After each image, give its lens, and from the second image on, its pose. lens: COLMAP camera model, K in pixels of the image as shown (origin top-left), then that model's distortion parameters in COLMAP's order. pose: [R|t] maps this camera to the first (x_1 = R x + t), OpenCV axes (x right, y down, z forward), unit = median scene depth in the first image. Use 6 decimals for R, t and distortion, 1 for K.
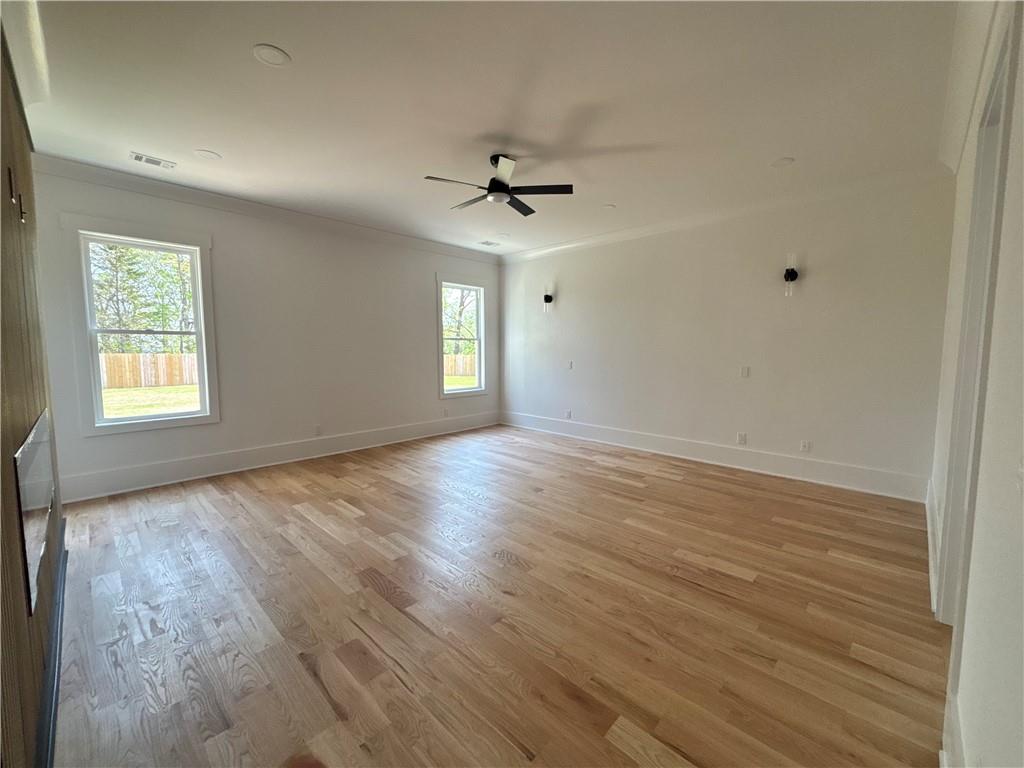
lens RADIAL K [[417.2, 0, 512.0], [0, 417.2, 384.0], [0, 0, 1]] dist [-0.004256, 0.003439]
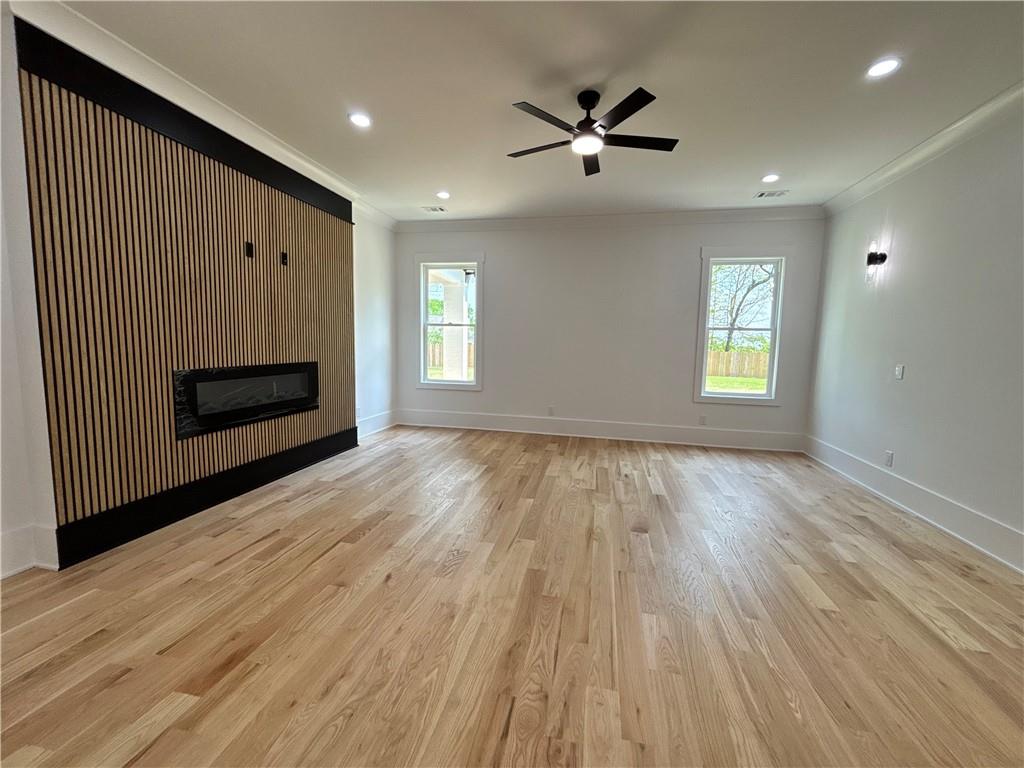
lens RADIAL K [[416.4, 0, 512.0], [0, 416.4, 384.0], [0, 0, 1]] dist [0.008289, 0.000190]
pose [[0.529708, 0.100893, -0.842158, 0.560326], [-0.095315, 0.993692, 0.059096, -0.021977], [0.842808, 0.048966, 0.535983, 0.421640]]
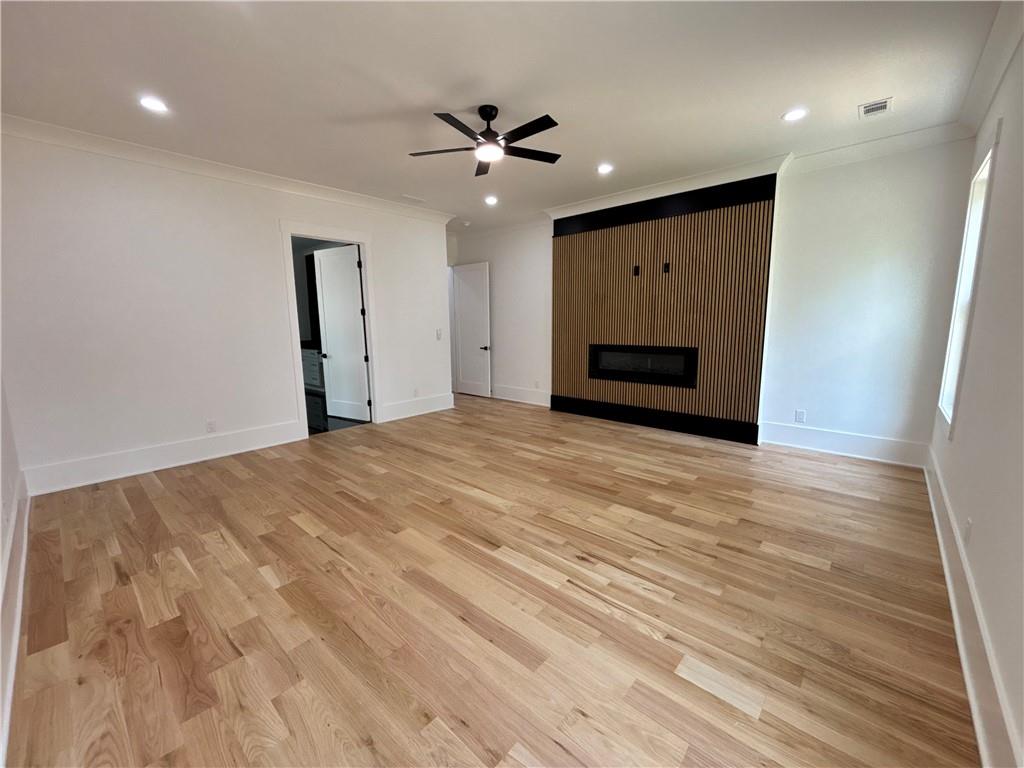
lens RADIAL K [[417.2, 0, 512.0], [0, 417.2, 384.0], [0, 0, 1]] dist [-0.004256, 0.003439]
pose [[-0.999377, 0.014656, -0.032103, -0.041822], [0.006818, 0.972726, 0.231857, -0.155961], [0.034626, 0.231494, -0.972220, 1.809119]]
